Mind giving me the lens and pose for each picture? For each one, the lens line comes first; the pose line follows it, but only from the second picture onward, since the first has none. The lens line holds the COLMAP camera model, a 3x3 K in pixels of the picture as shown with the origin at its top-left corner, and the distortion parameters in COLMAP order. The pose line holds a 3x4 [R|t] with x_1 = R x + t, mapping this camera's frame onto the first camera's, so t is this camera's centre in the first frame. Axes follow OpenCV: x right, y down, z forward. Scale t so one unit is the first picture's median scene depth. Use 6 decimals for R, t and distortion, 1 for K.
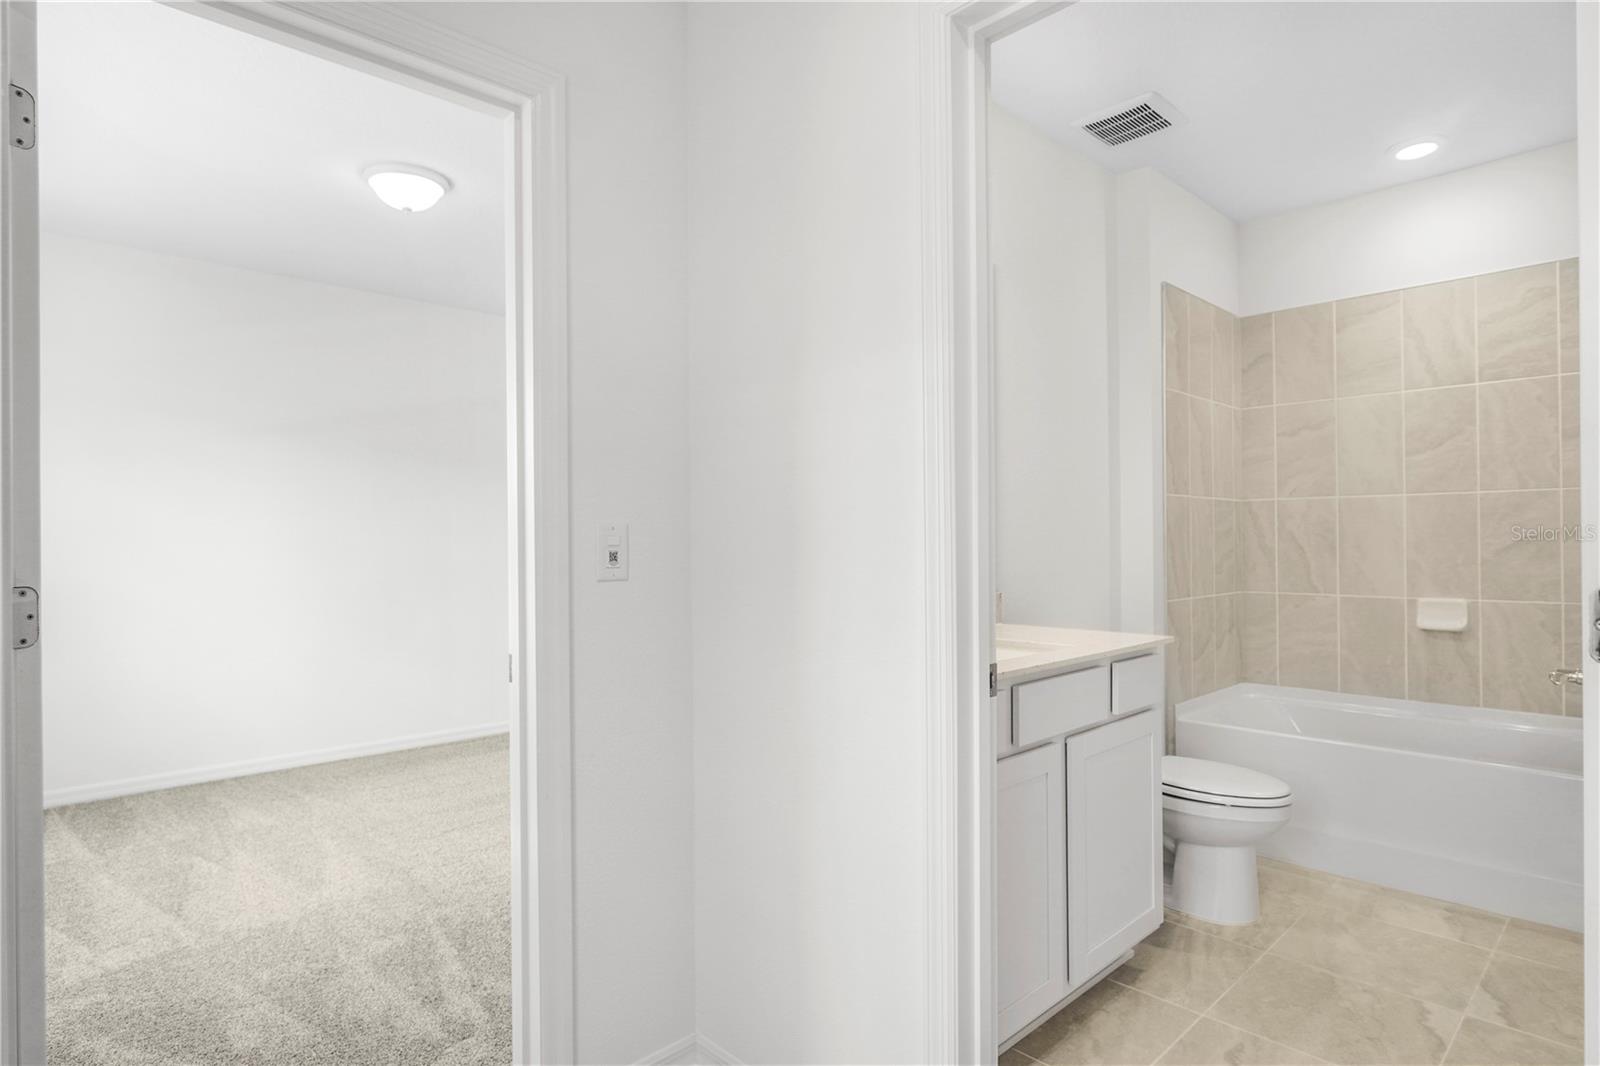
lens RADIAL K [[861.3, 0, 796.6], [0, 861.3, 522.3], [0, 0, 1]] dist [-0.010547, 0.007530]
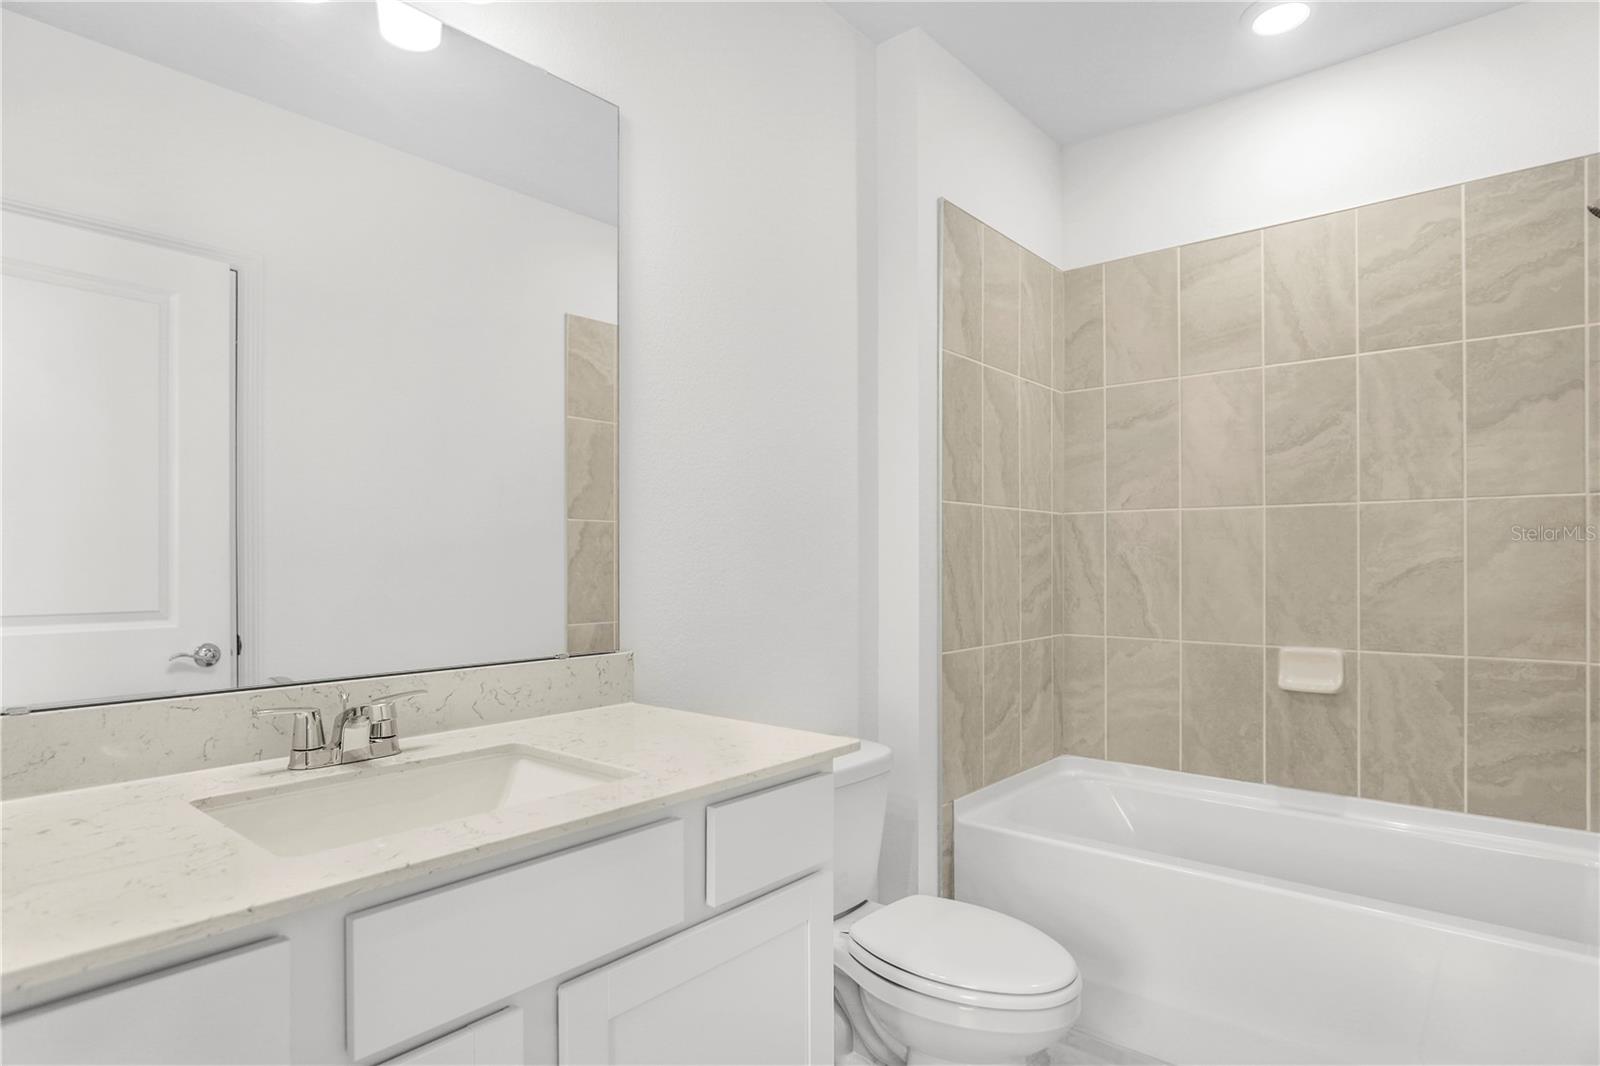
lens RADIAL K [[861.3, 0, 791.3], [0, 861.3, 543.1], [0, 0, 1]] dist [-0.010547, 0.007530]
pose [[0.995556, 0.007521, 0.093872, 0.240321], [-0.007669, 0.999970, 0.001218, 0.001452], [-0.093860, -0.001932, 0.995584, 0.310490]]
